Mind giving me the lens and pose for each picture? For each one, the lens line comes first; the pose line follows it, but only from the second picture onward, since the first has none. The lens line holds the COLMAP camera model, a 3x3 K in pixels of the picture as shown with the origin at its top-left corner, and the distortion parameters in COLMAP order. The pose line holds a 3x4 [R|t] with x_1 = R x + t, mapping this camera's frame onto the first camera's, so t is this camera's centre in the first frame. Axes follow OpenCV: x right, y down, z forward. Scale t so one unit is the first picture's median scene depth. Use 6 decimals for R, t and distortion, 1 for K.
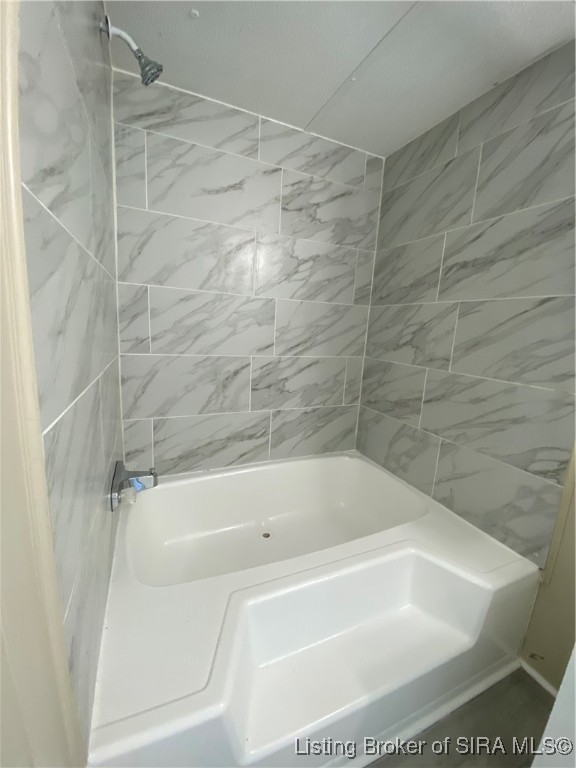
lens RADIAL K [[314.6, 0, 286.4], [0, 314.6, 388.5], [0, 0, 1]] dist [0.021769, -0.021483]
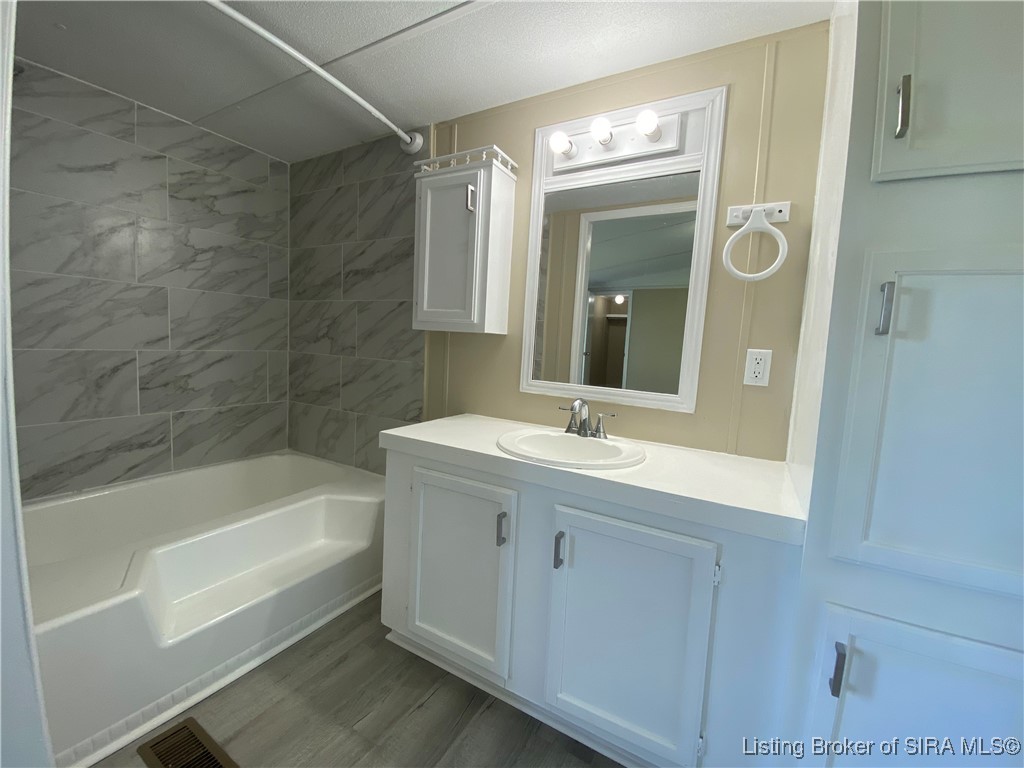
lens RADIAL K [[419.4, 0, 510.0], [0, 419.4, 380.4], [0, 0, 1]] dist [0.021769, -0.021483]
pose [[0.806709, -0.064205, 0.587451, 0.032220], [0.105659, 0.993733, -0.036485, 0.134335], [-0.581427, 0.091502, 0.808437, -0.549067]]
